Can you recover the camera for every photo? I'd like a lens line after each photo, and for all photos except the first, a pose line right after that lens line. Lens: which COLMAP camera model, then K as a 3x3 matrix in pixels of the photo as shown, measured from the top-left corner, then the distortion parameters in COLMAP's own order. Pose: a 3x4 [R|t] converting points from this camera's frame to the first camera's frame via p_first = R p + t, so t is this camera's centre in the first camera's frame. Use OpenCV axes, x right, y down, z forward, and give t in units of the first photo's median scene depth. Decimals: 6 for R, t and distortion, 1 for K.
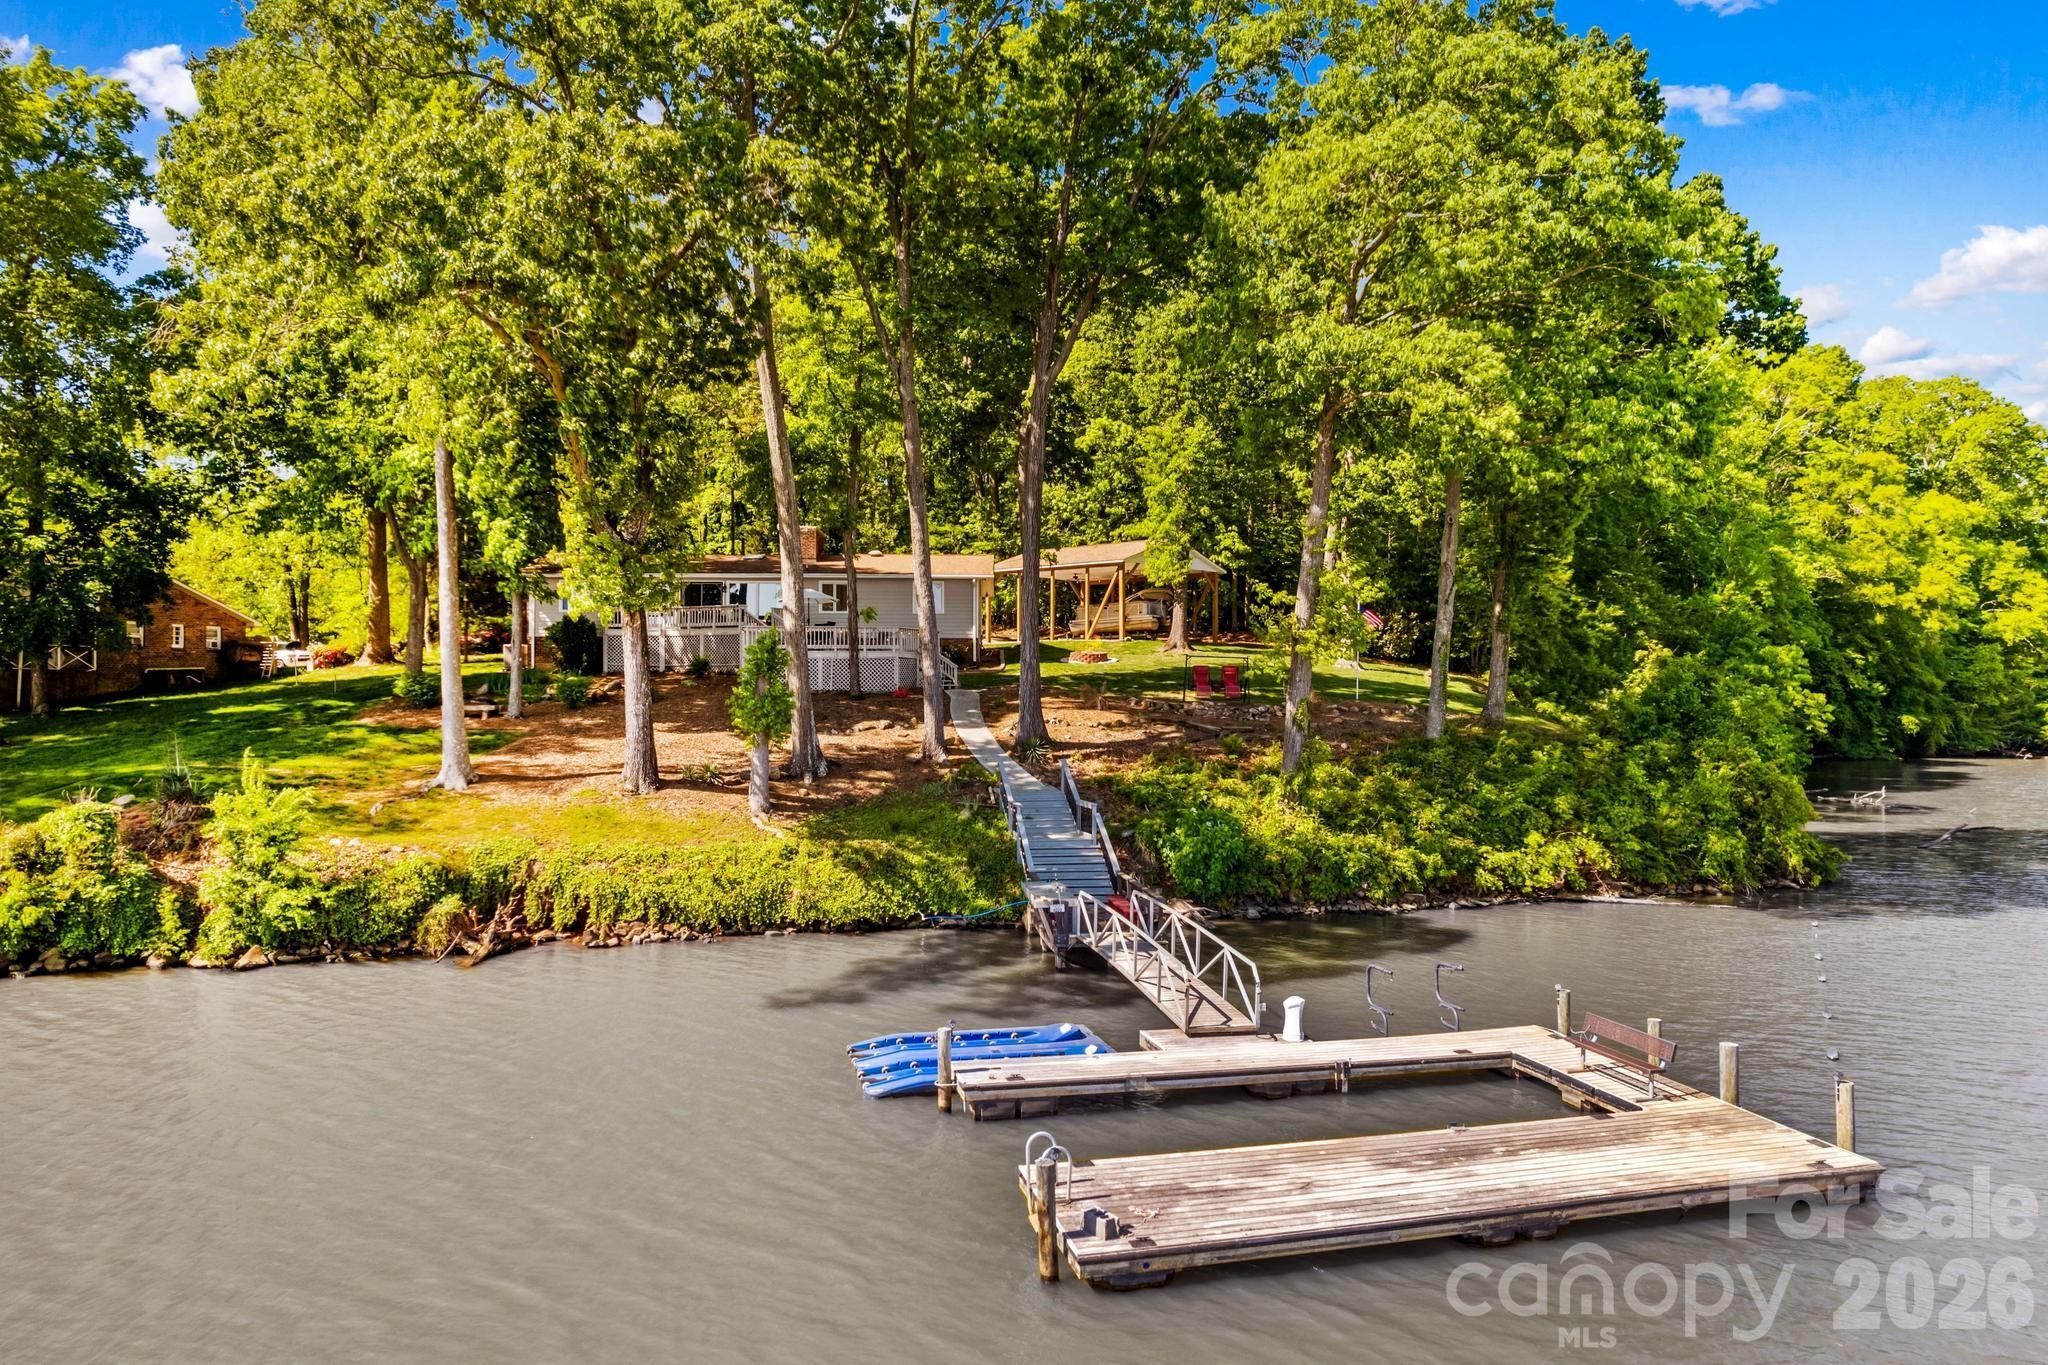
lens RADIAL K [[1338.8, 0, 1032.8], [0, 1338.8, 767.7], [0, 0, 1]] dist [-0.075806, 0.056581]
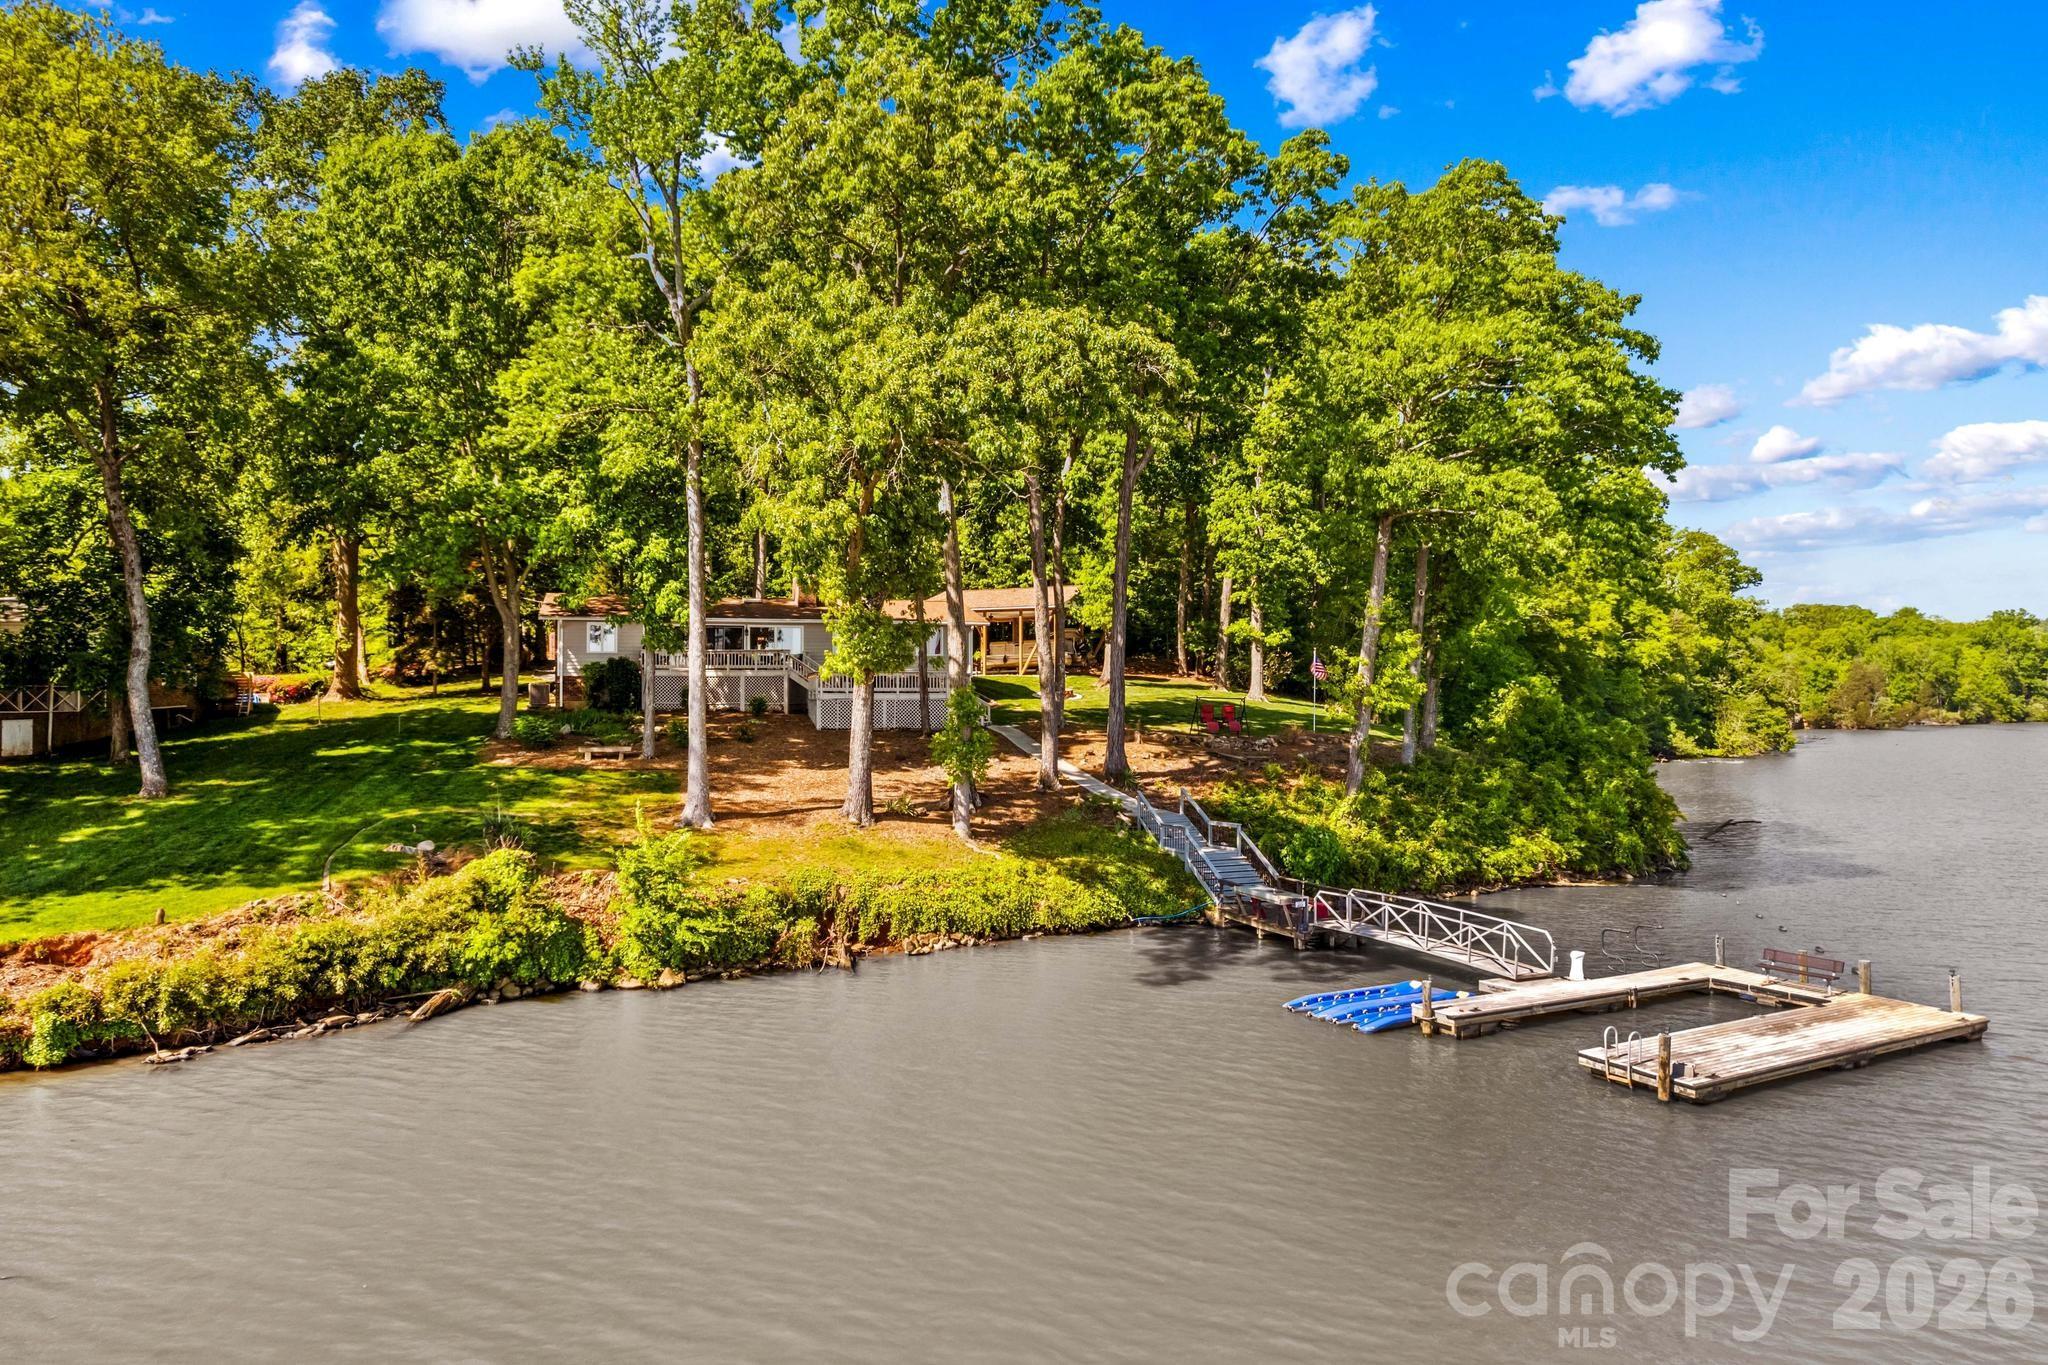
lens RADIAL K [[1338.8, 0, 1032.8], [0, 1338.8, 767.7], [0, 0, 1]] dist [-0.075806, 0.056581]
pose [[0.967053, -0.016824, 0.254019, -0.503665], [0.018716, 0.999812, -0.005037, -0.025226], [-0.253886, 0.009625, 0.967186, -0.190253]]
